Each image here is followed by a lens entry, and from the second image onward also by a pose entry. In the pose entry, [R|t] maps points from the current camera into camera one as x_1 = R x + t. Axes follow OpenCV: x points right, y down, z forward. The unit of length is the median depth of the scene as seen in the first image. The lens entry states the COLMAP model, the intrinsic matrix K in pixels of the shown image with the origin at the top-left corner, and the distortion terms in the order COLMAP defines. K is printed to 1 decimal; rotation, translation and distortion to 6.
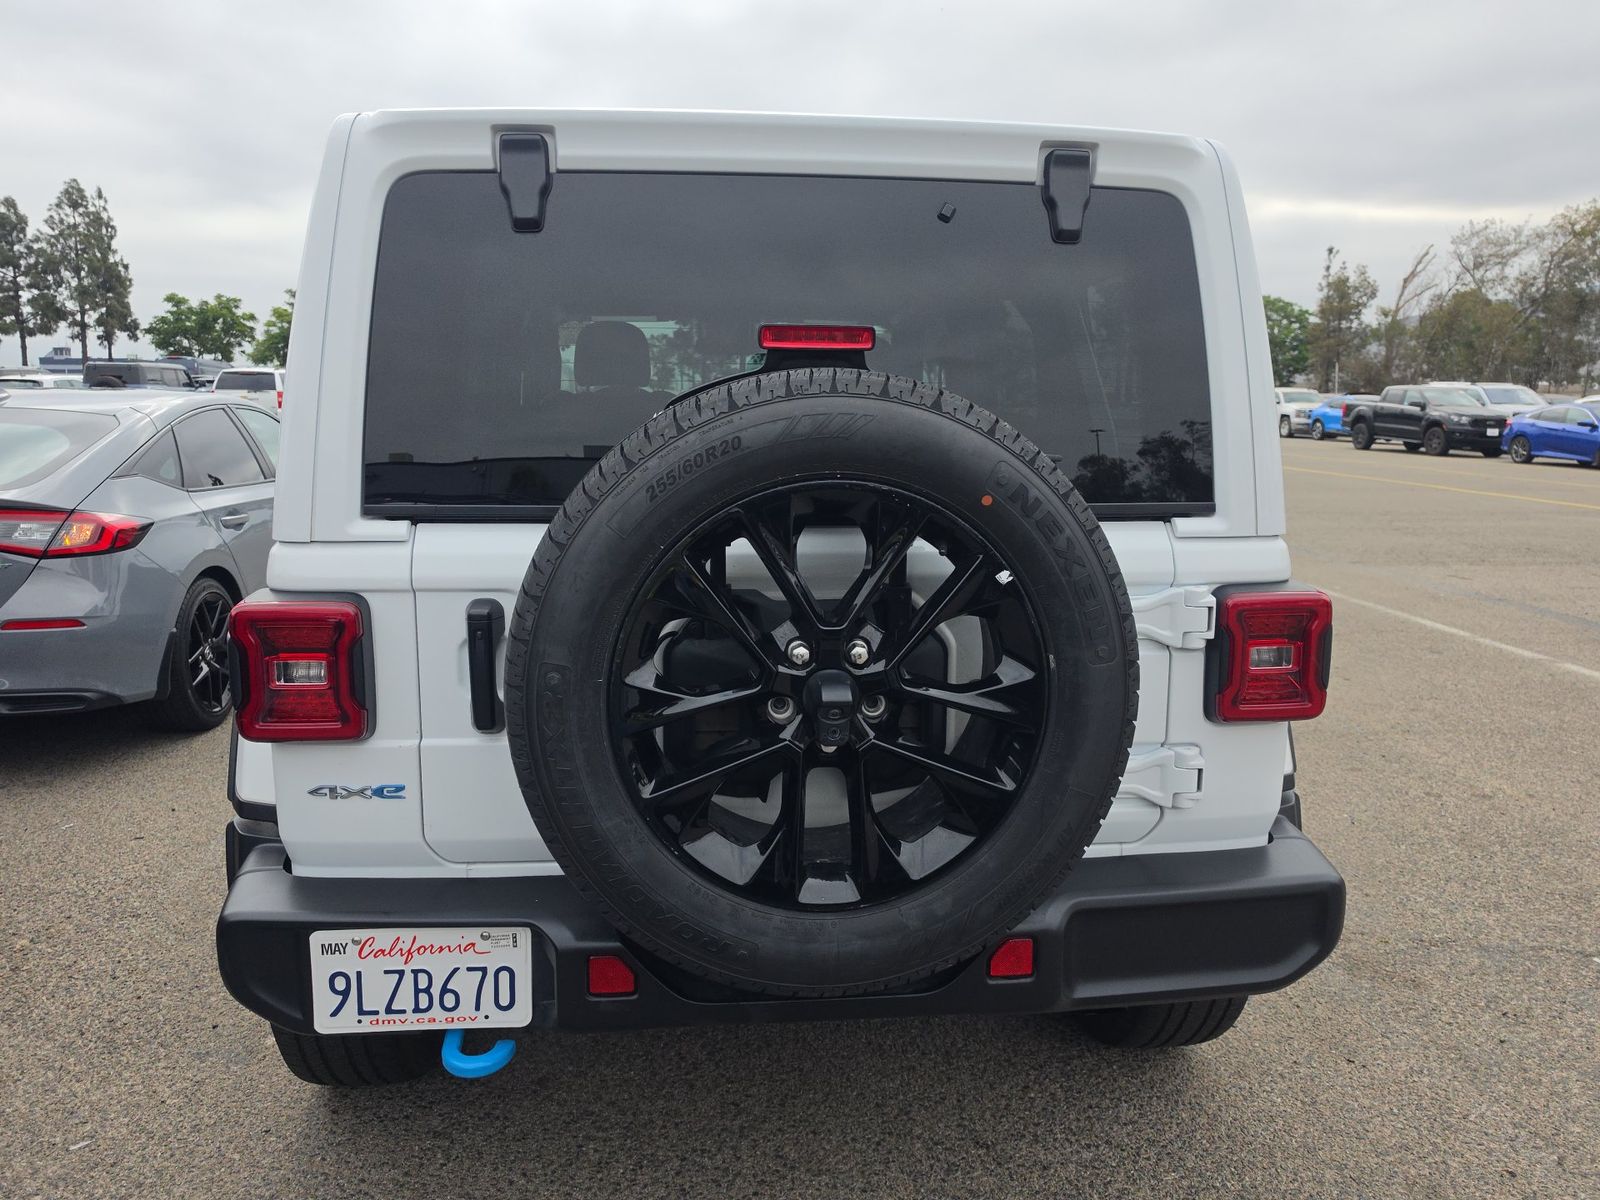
lens RADIAL K [[1150.8, 0, 860.0], [0, 1150.8, 592.1], [0, 0, 1]] dist [0.024546, -0.032518]
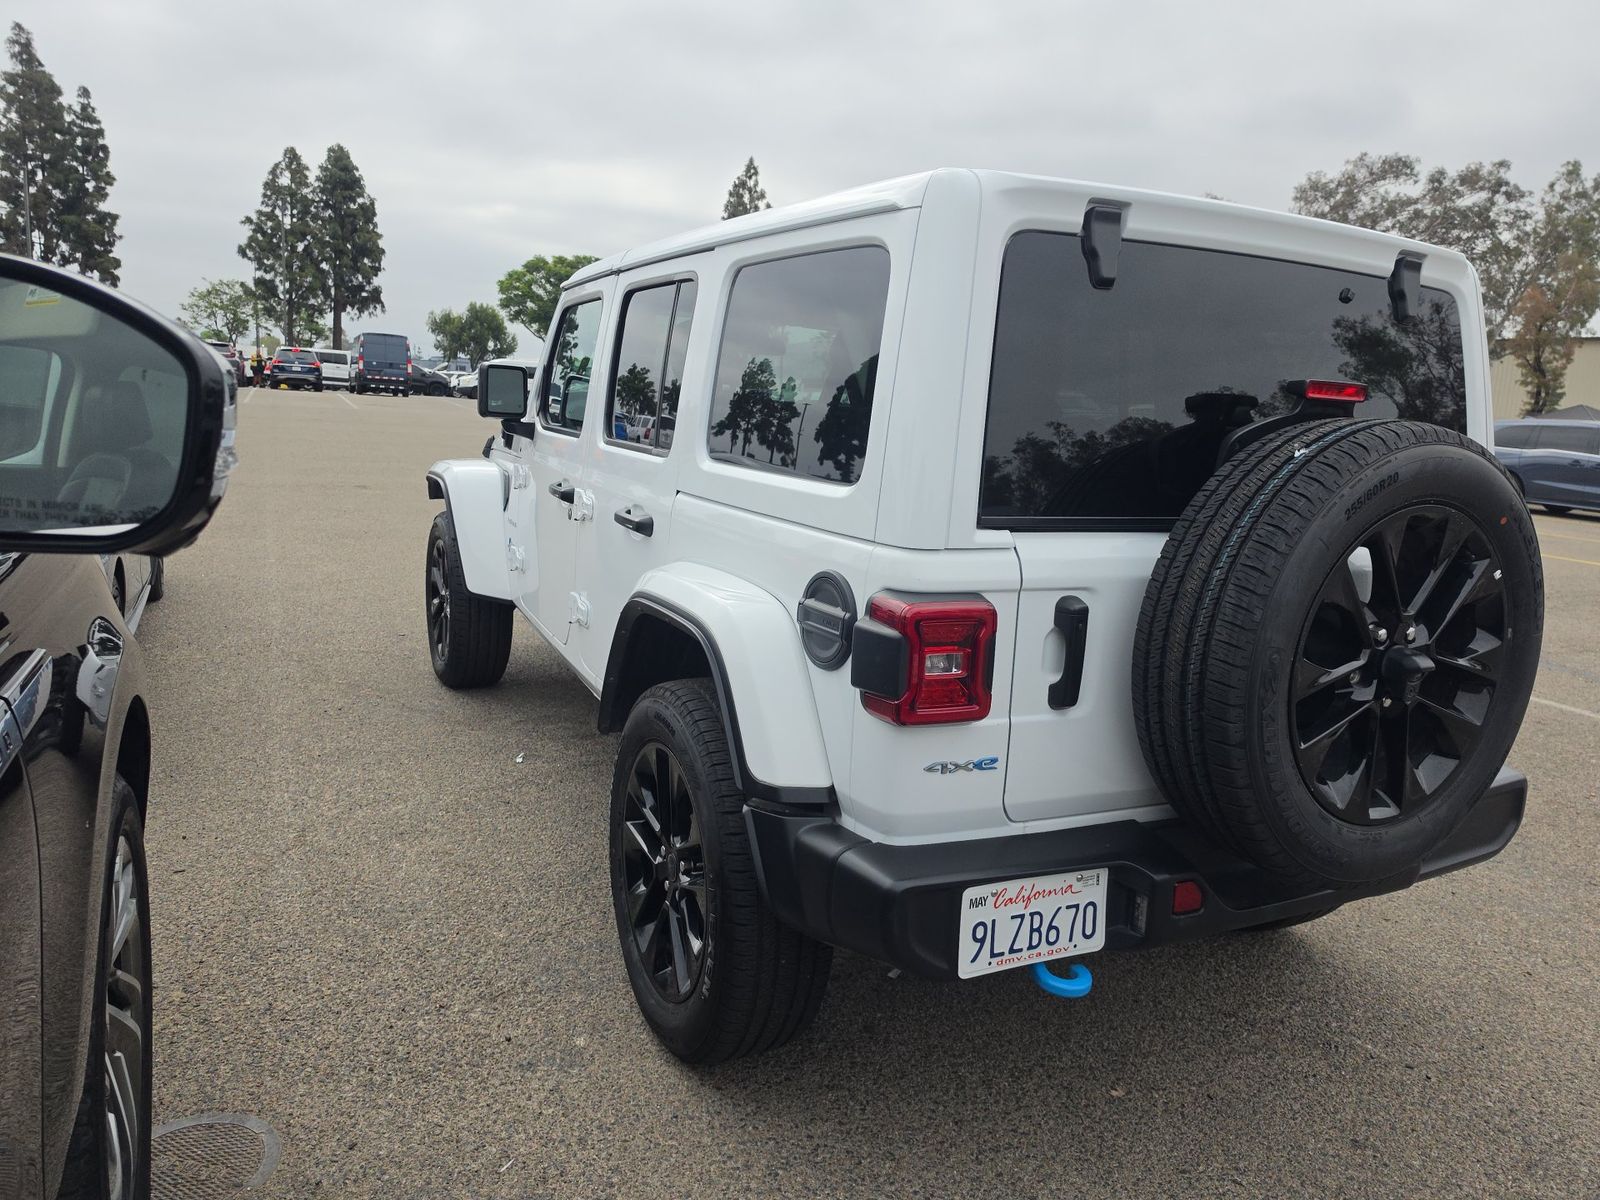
lens RADIAL K [[1150.8, 0, 872.9], [0, 1150.8, 588.0], [0, 0, 1]] dist [0.024546, -0.032518]
pose [[0.920210, -0.013012, 0.391210, -0.968346], [0.007755, 0.999857, 0.015015, -0.021012], [-0.391349, -0.010784, 0.920179, -0.009174]]
